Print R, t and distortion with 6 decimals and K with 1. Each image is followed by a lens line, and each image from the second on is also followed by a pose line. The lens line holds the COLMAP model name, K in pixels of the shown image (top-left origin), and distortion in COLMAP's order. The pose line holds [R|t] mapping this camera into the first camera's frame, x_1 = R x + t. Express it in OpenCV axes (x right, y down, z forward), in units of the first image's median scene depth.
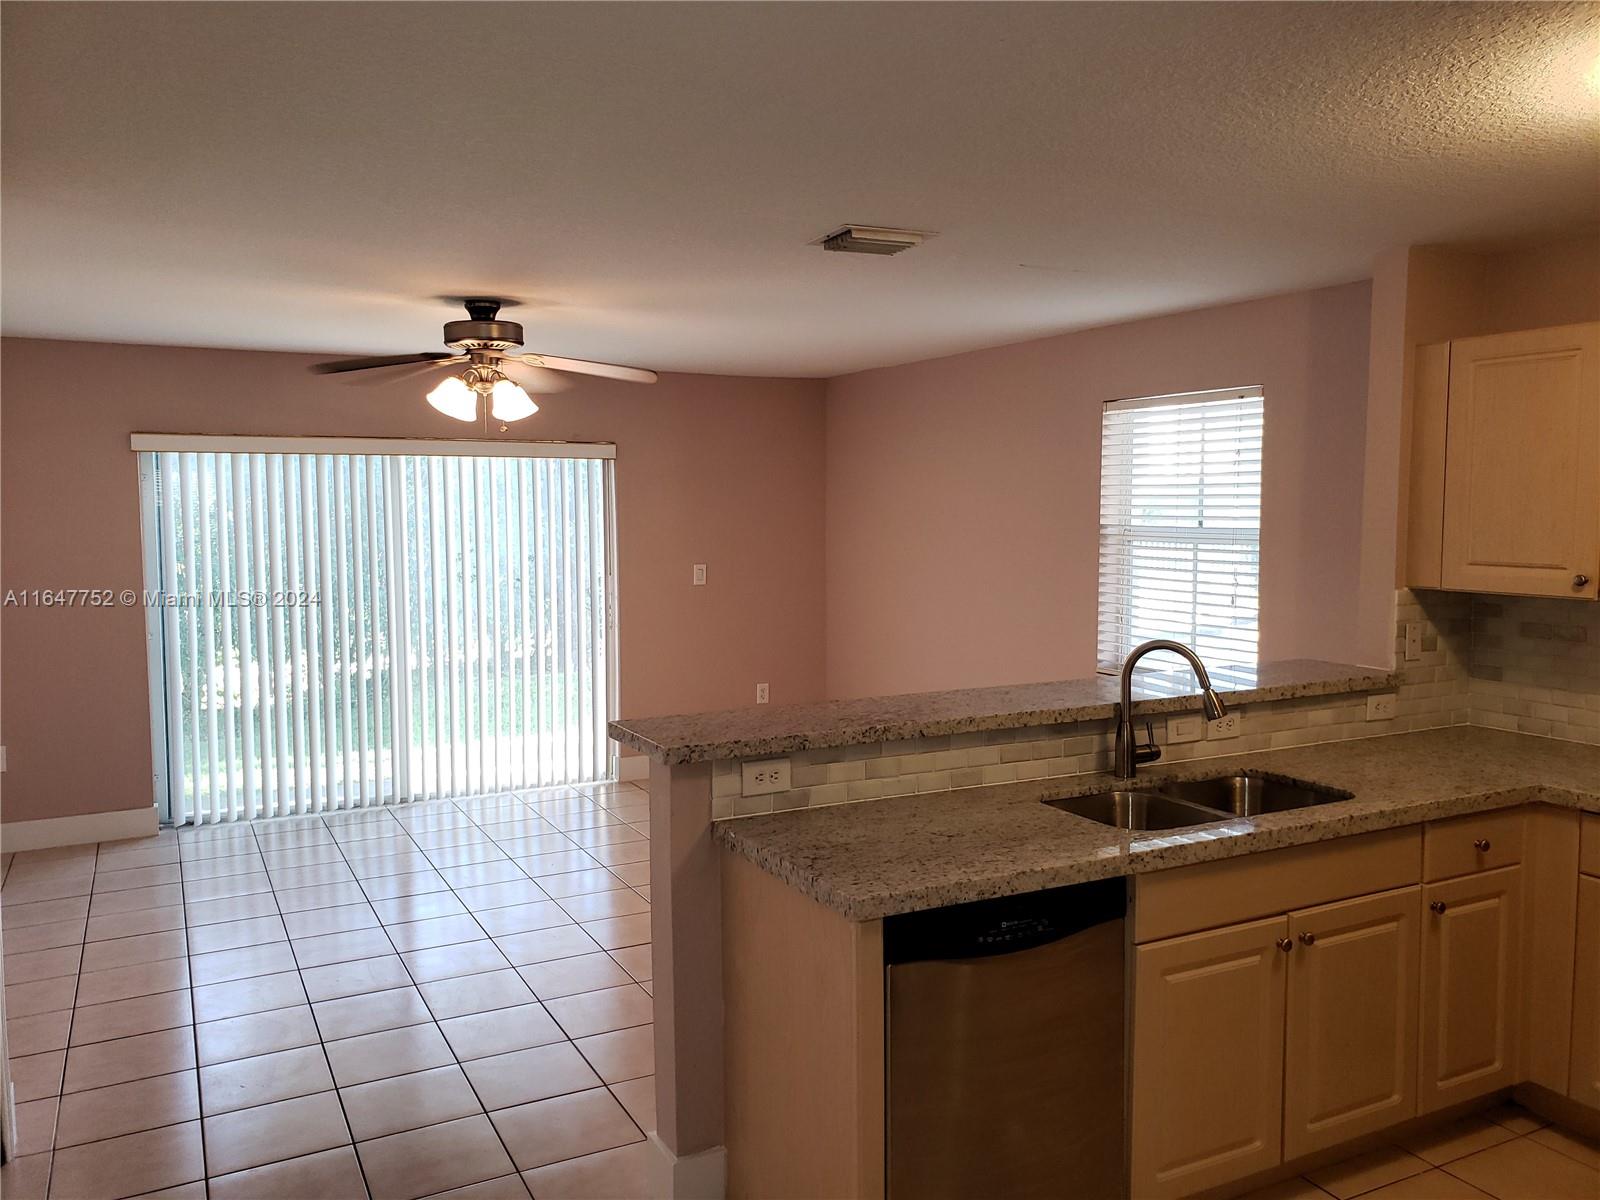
lens RADIAL K [[1228.0, 0, 800.0], [0, 1228.0, 600.0], [0, 0, 1]] dist [0.153926, -0.363003]
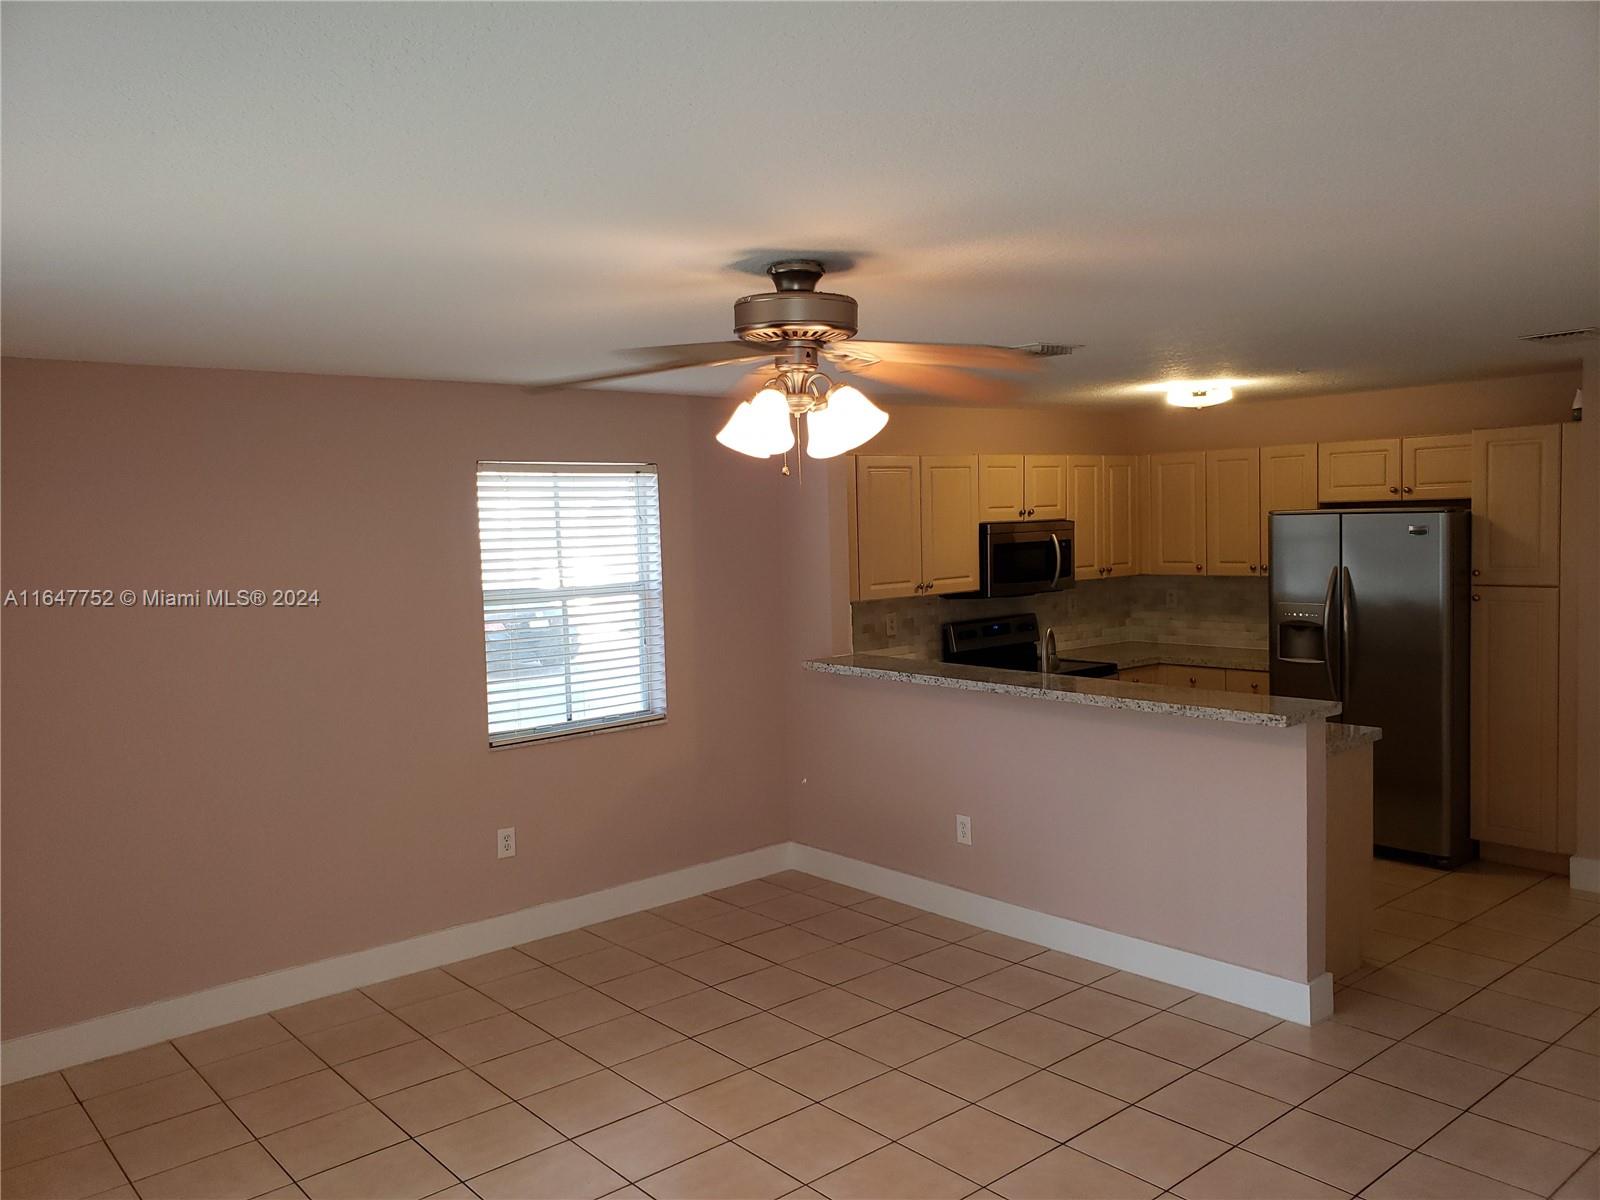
lens RADIAL K [[1241.5, 0, 793.1], [0, 1241.5, 596.1], [0, 0, 1]] dist [0.092934, -0.160056]
pose [[-0.220313, -0.051875, 0.974049, -1.096613], [0.111979, 0.990638, 0.078086, -0.157569], [-0.968980, 0.126276, -0.212442, 1.453775]]
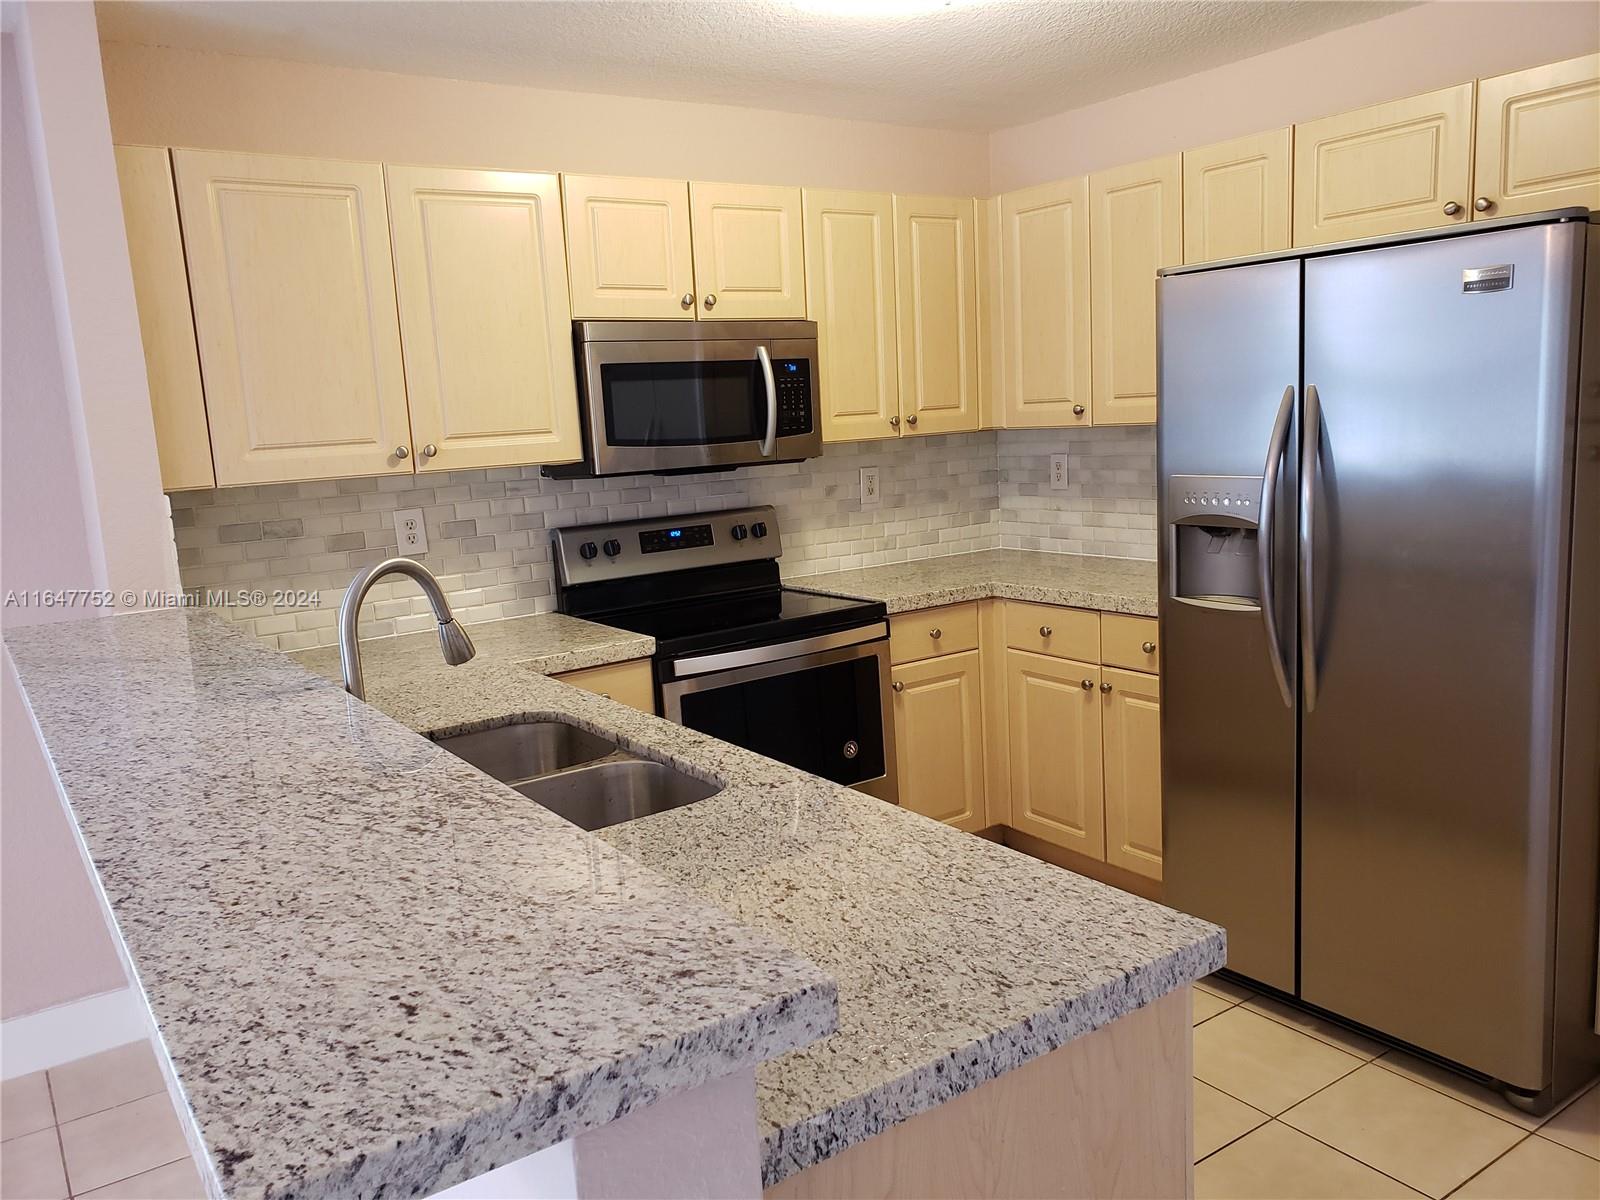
lens RADIAL K [[1242.5, 0, 800.4], [0, 1242.5, 607.0], [0, 0, 1]] dist [0.088595, -0.119153]
pose [[-0.124507, -0.148518, 0.981040, -0.289831], [0.134551, 0.977074, 0.164993, -0.015417], [-0.983053, 0.152542, -0.101670, 0.744020]]
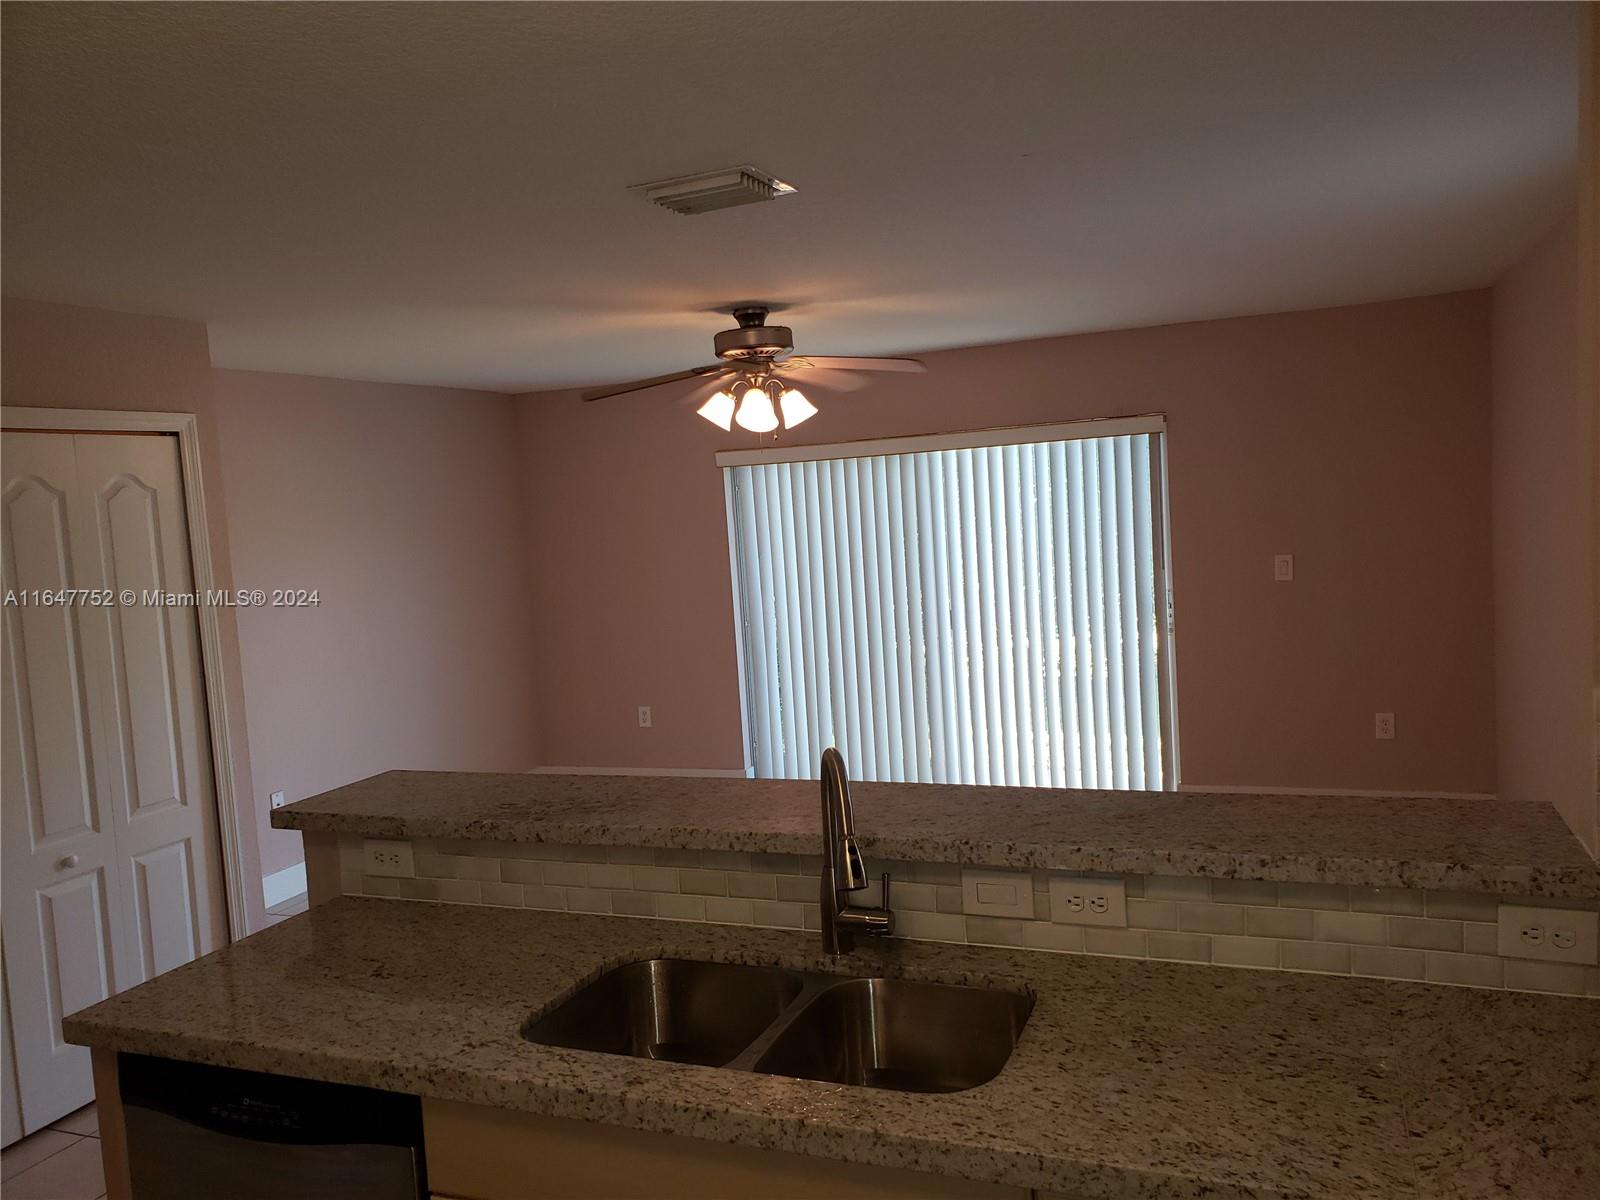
lens RADIAL K [[1242.5, 0, 800.4], [0, 1242.5, 607.0], [0, 0, 1]] dist [0.088595, -0.119153]
pose [[0.643599, 0.028035, -0.764849, 0.655799], [0.002559, 0.999245, 0.038780, -0.055400], [0.765359, -0.026916, 0.643041, 0.499160]]
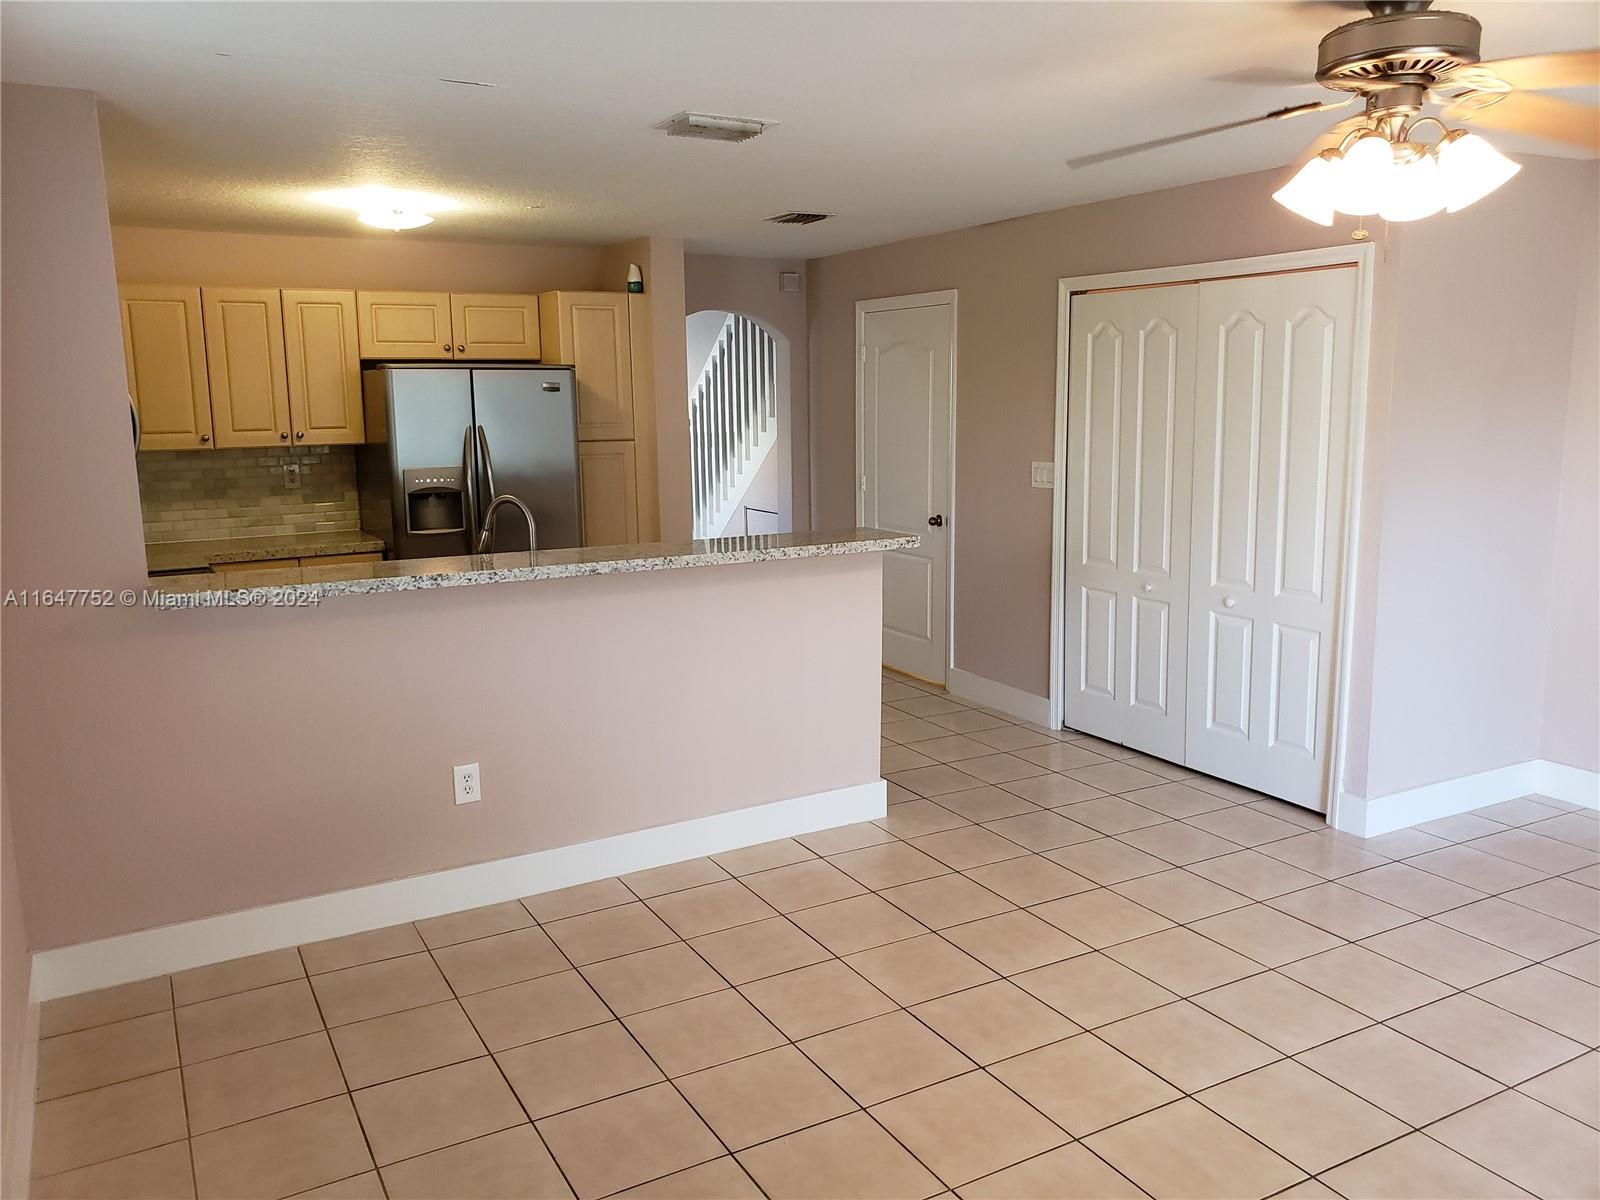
lens RADIAL K [[1247.5, 0, 786.0], [0, 1247.5, 595.2], [0, 0, 1]] dist [0.007294, 0.000830]
pose [[-0.999524, 0.019877, -0.023594, 0.039099], [0.013487, 0.969359, 0.245277, -0.156463], [0.027746, 0.244842, -0.969166, 1.975192]]
